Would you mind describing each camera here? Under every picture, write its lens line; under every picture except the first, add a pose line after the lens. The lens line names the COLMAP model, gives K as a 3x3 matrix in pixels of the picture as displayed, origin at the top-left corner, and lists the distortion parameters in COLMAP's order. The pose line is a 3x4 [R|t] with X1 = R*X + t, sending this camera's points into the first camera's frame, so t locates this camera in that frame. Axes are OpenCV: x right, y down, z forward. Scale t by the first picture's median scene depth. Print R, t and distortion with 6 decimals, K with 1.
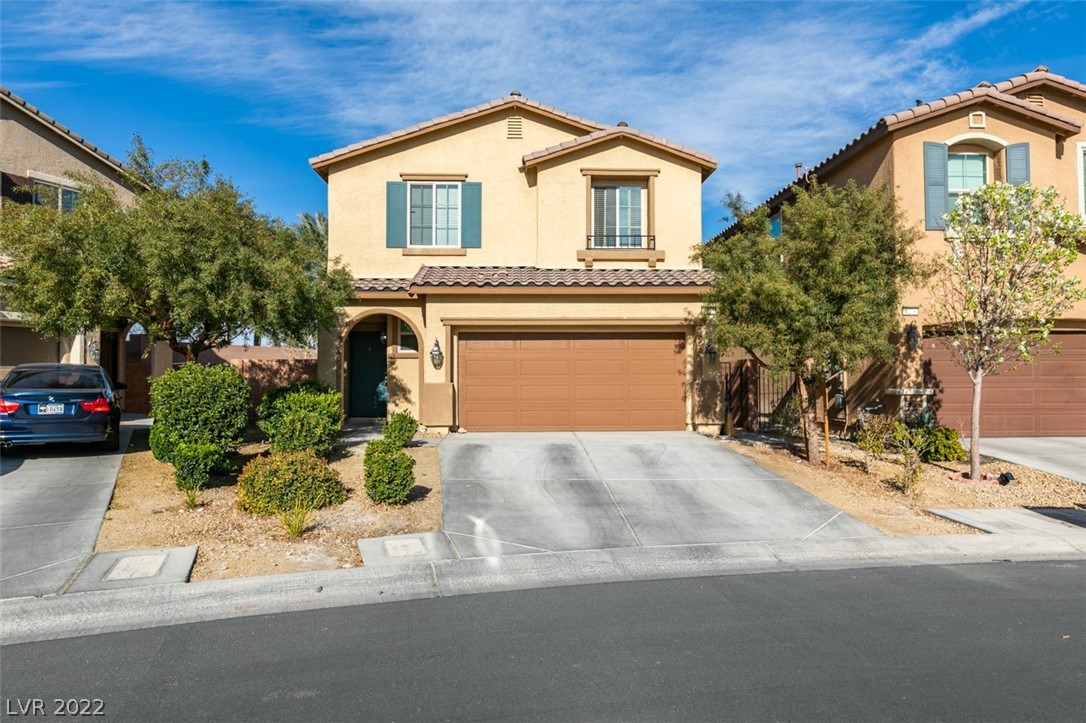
lens RADIAL K [[681.4, 0, 540.0], [0, 681.4, 359.9], [0, 0, 1]] dist [-0.002937, 0.001610]
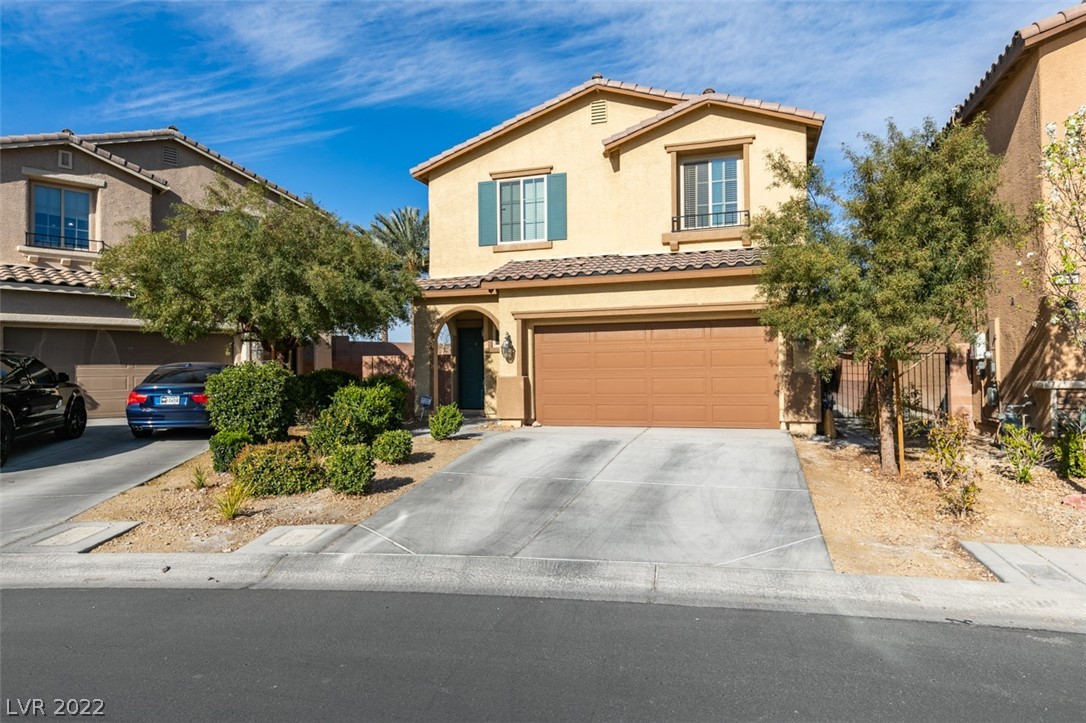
lens RADIAL K [[669.3, 0, 531.2], [0, 669.3, 361.3], [0, 0, 1]] dist [0.002021, -0.002974]
pose [[0.934399, -0.013812, -0.355960, 0.208984], [0.018930, 0.999761, 0.010897, 0.000848], [0.355725, -0.016921, 0.934438, 0.072830]]
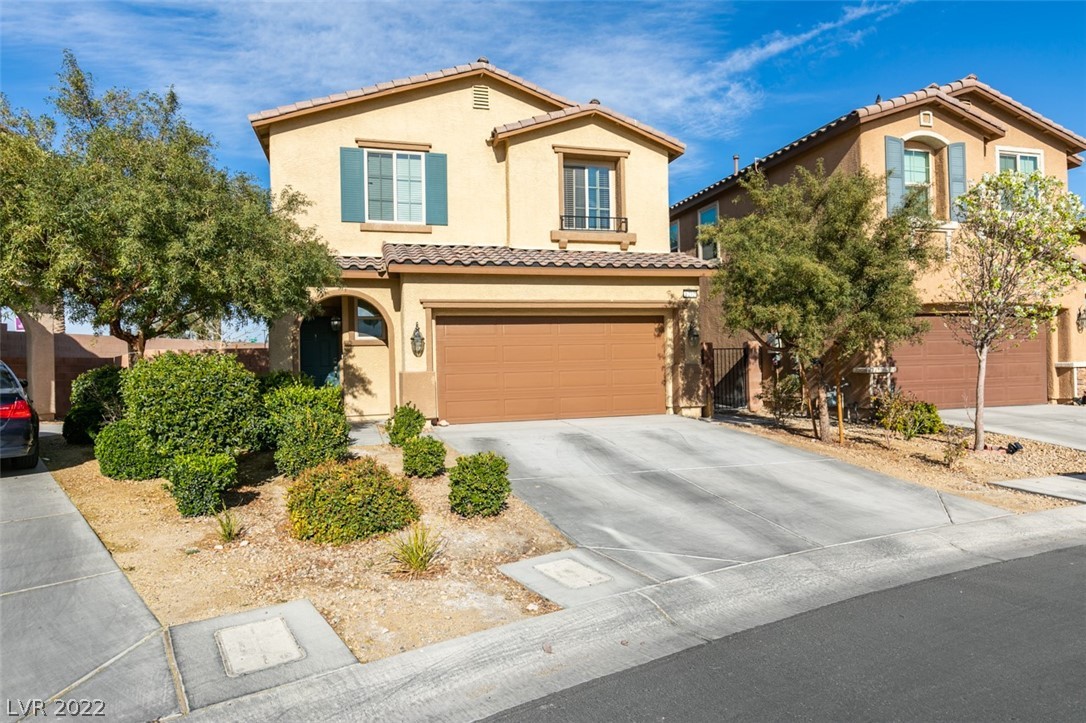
lens RADIAL K [[656.8, 0, 543.0], [0, 656.8, 361.5], [0, 0, 1]] dist [-0.000448, 0.001659]
pose [[0.972111, -0.017849, 0.233840, -0.173110], [0.013676, 0.999717, 0.019454, 0.005008], [-0.234121, -0.015713, 0.972080, 0.100127]]
